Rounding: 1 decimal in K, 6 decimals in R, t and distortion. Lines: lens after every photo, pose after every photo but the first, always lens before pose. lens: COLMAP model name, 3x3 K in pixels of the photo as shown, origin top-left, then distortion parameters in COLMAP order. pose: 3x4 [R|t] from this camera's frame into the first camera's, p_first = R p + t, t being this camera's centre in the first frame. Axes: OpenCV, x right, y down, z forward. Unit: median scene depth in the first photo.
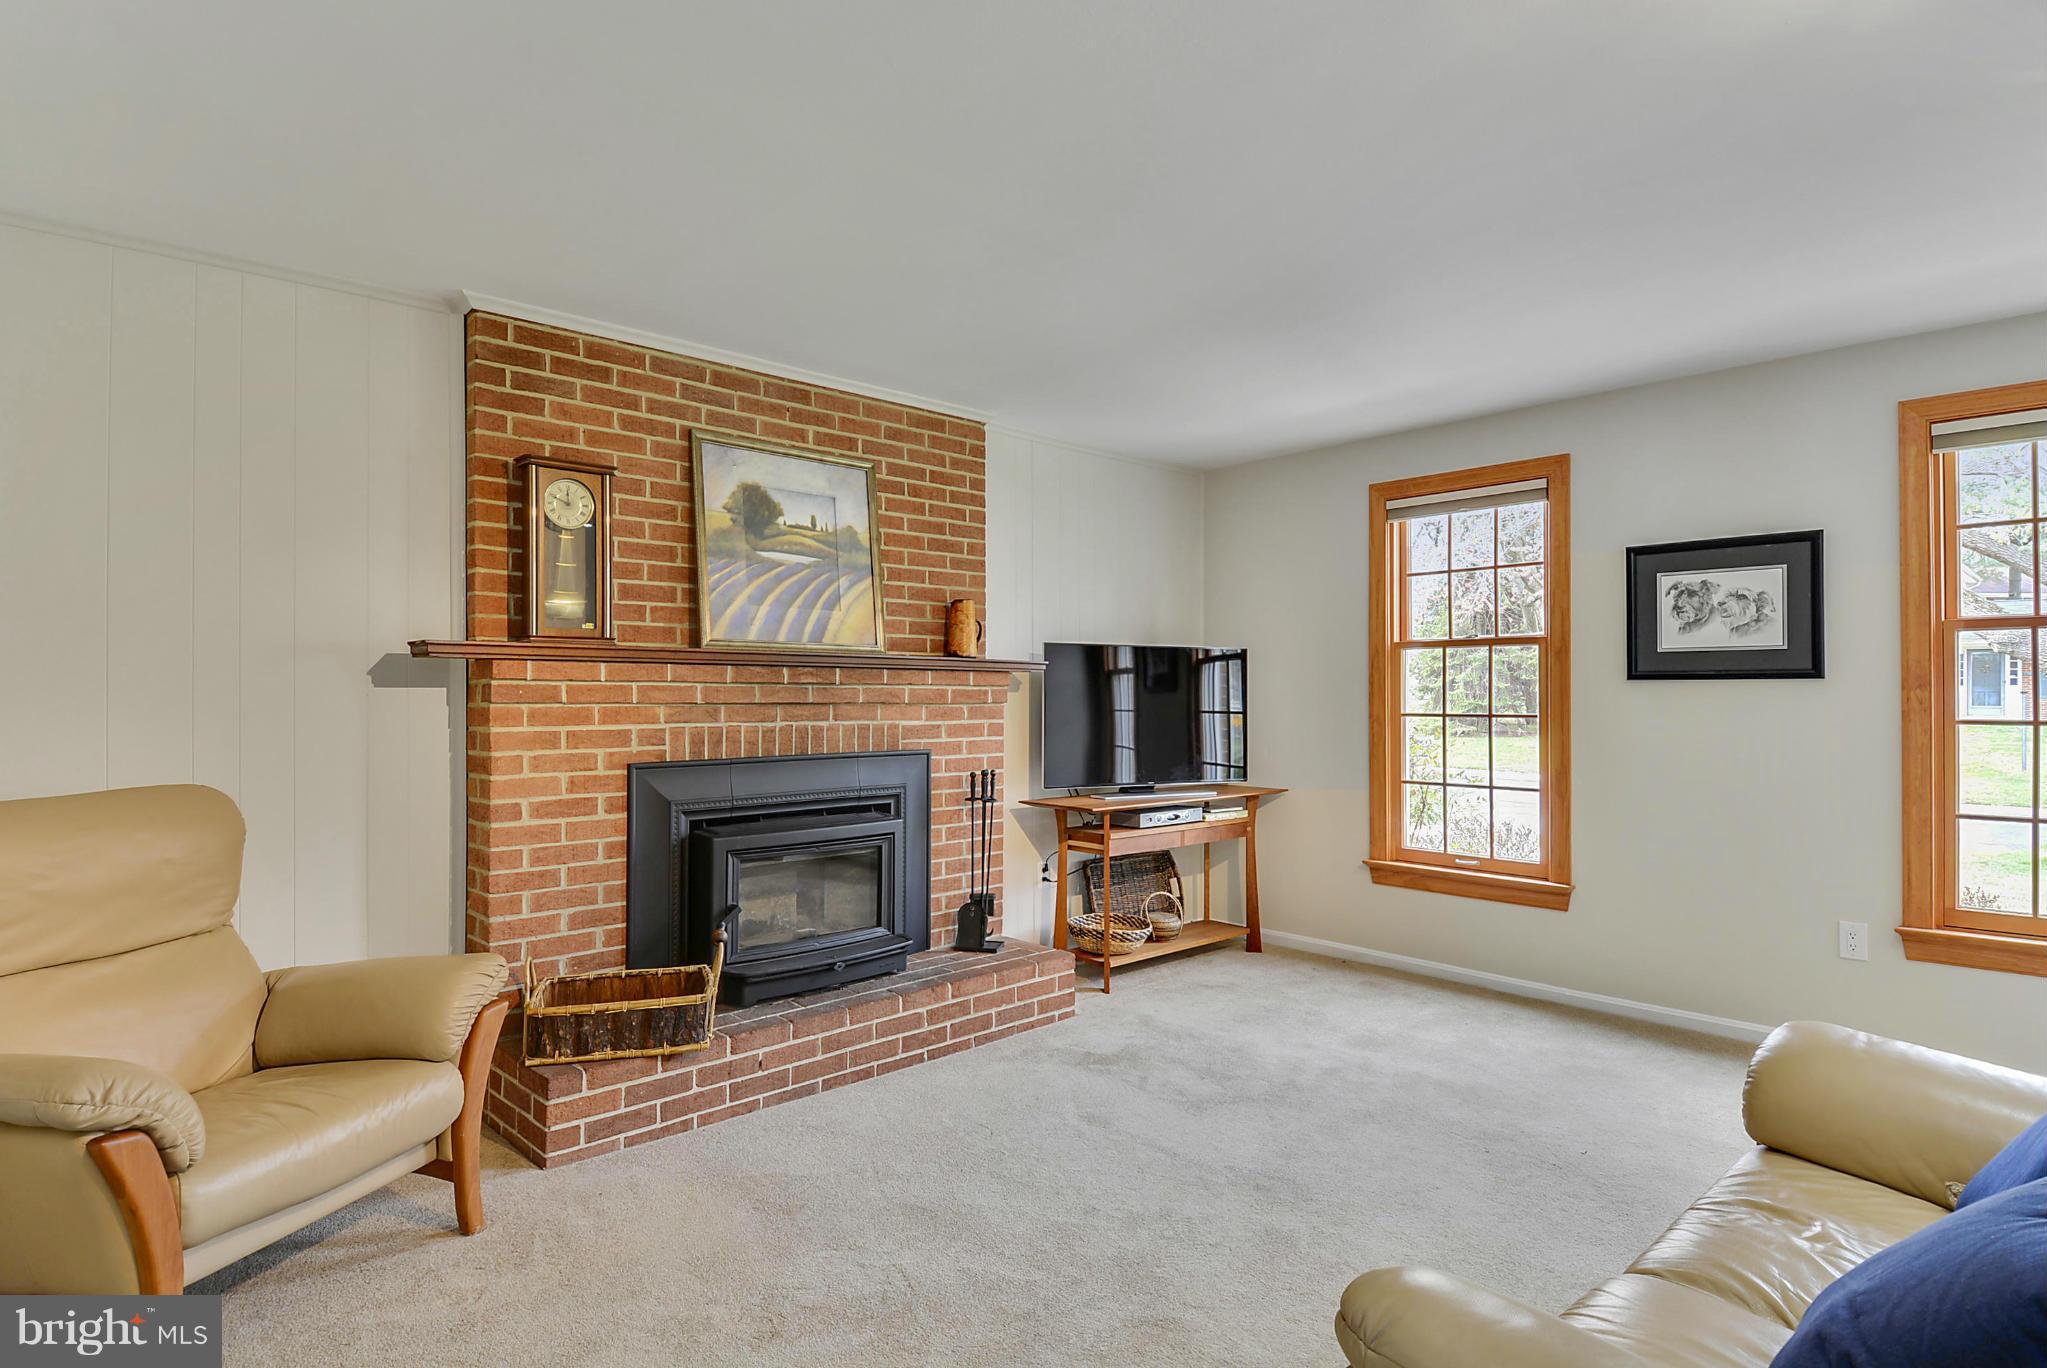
lens RADIAL K [[1082.4, 0, 1011.0], [0, 1082.4, 679.8], [0, 0, 1]] dist [0.024963, -0.023347]
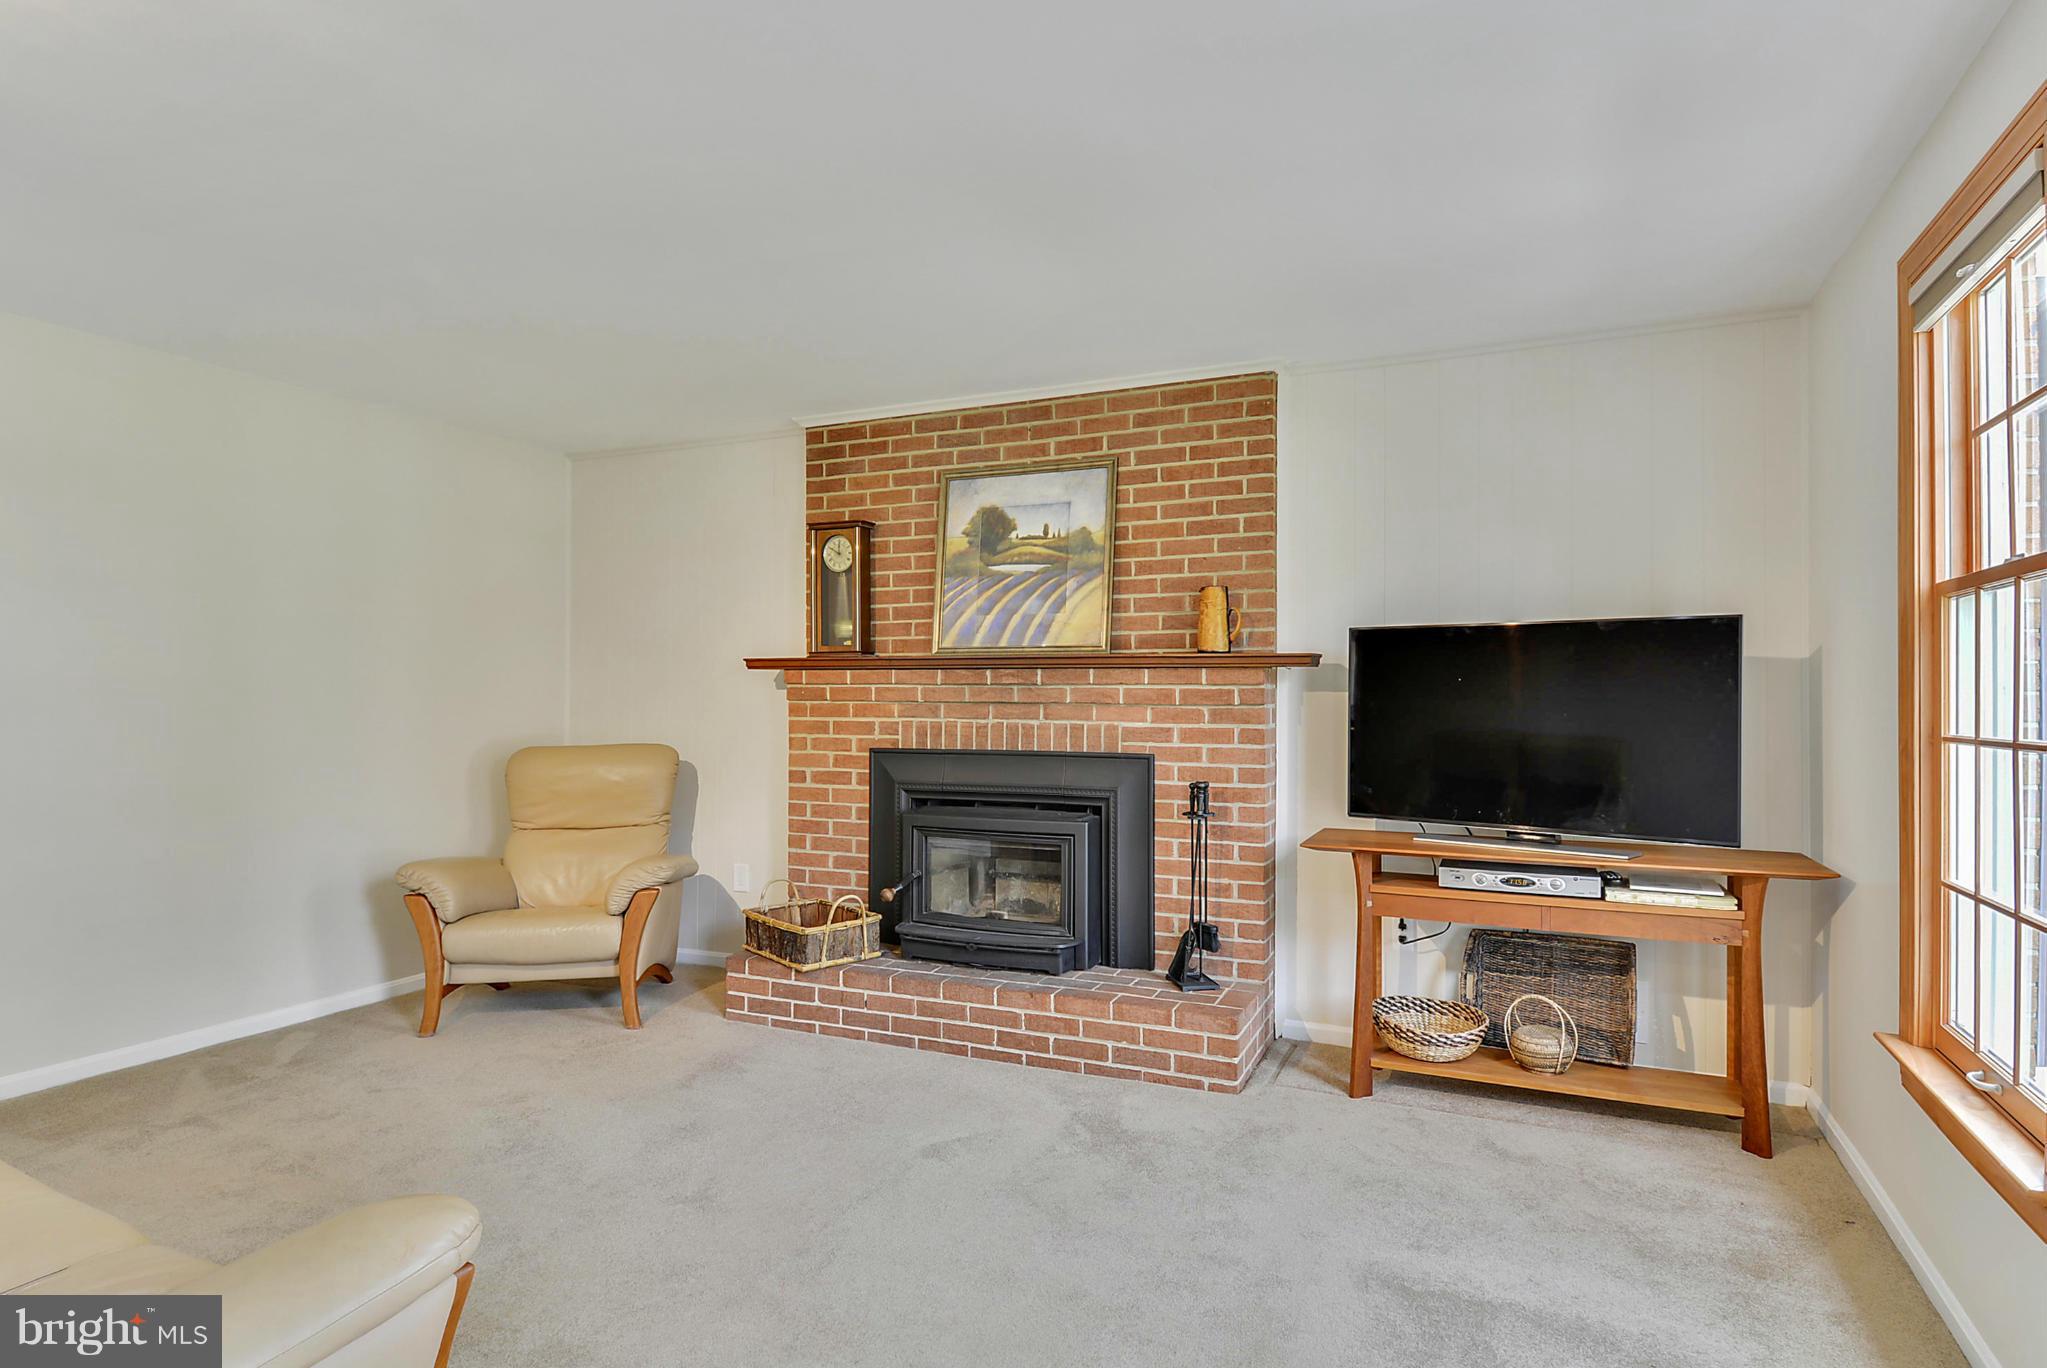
lens RADIAL K [[1082.4, 0, 1034.0], [0, 1082.4, 685.6], [0, 0, 1]] dist [0.024963, -0.023347]
pose [[0.402432, -0.009861, -0.915397, 0.795981], [0.009633, 0.999932, -0.006537, 0.011973], [0.915399, -0.006188, 0.402500, 0.584910]]
